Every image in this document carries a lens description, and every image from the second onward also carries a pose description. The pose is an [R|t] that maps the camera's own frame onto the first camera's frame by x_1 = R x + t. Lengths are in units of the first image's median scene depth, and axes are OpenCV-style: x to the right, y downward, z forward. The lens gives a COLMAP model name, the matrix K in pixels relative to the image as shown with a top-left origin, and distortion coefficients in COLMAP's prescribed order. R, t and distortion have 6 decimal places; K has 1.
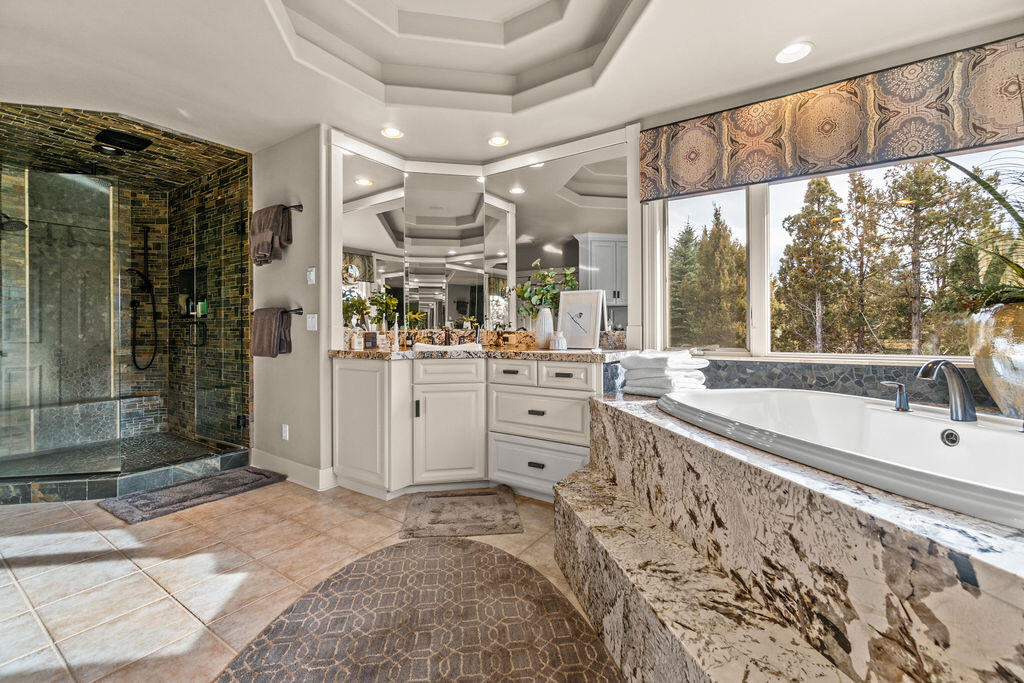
lens RADIAL K [[439.5, 0, 517.6], [0, 439.5, 330.7], [0, 0, 1]] dist [-0.007804, 0.001604]
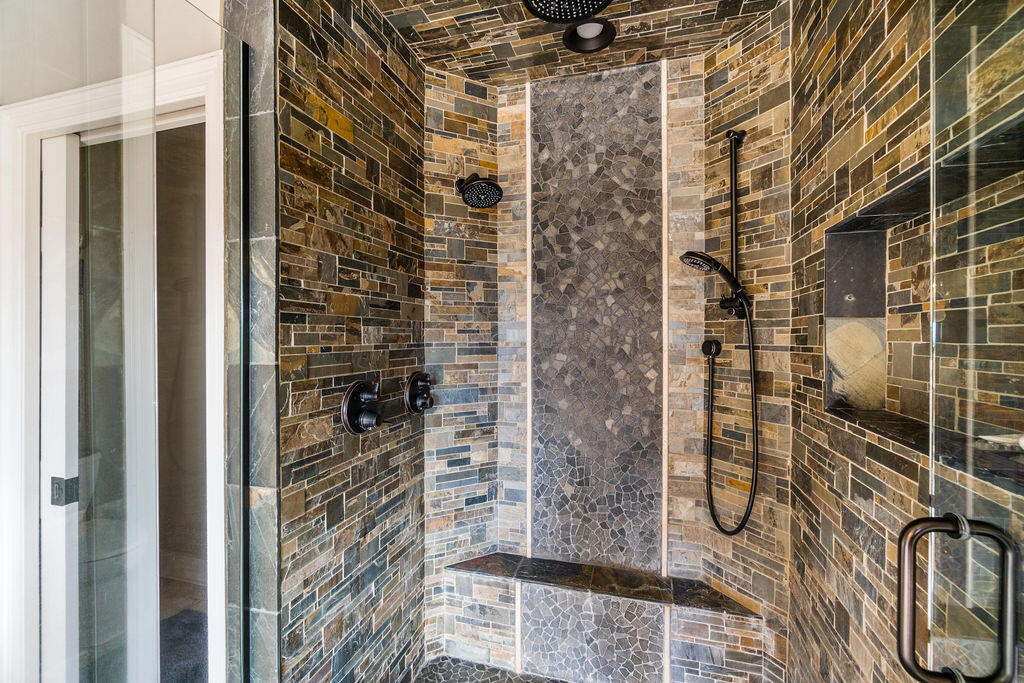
lens RADIAL K [[439.5, 0, 515.5], [0, 439.5, 338.5], [0, 0, 1]] dist [-0.007804, 0.001604]
pose [[0.307509, 0.006394, -0.951524, -0.571321], [-0.003015, 0.999979, 0.005746, -0.071635], [0.951540, 0.001102, 0.307522, 0.729050]]
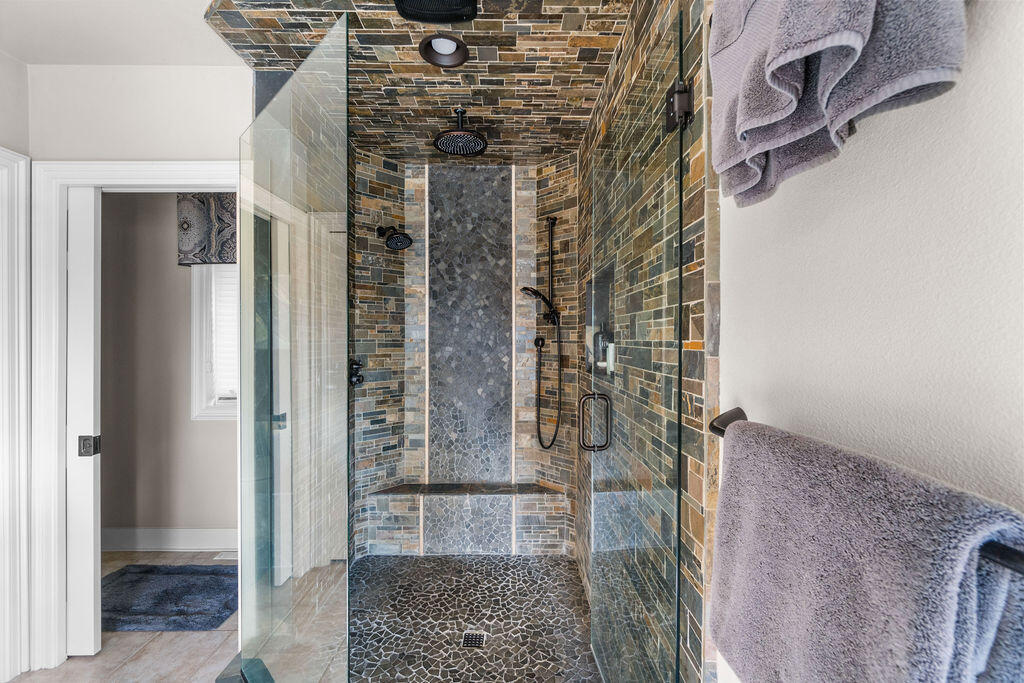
lens RADIAL K [[439.5, 0, 517.2], [0, 439.5, 341.1], [0, 0, 1]] dist [-0.007804, 0.001604]
pose [[0.575123, 0.007674, -0.818031, -0.372926], [-0.005756, 0.999969, 0.005334, -0.066814], [0.818047, 0.001641, 0.575149, 0.610729]]
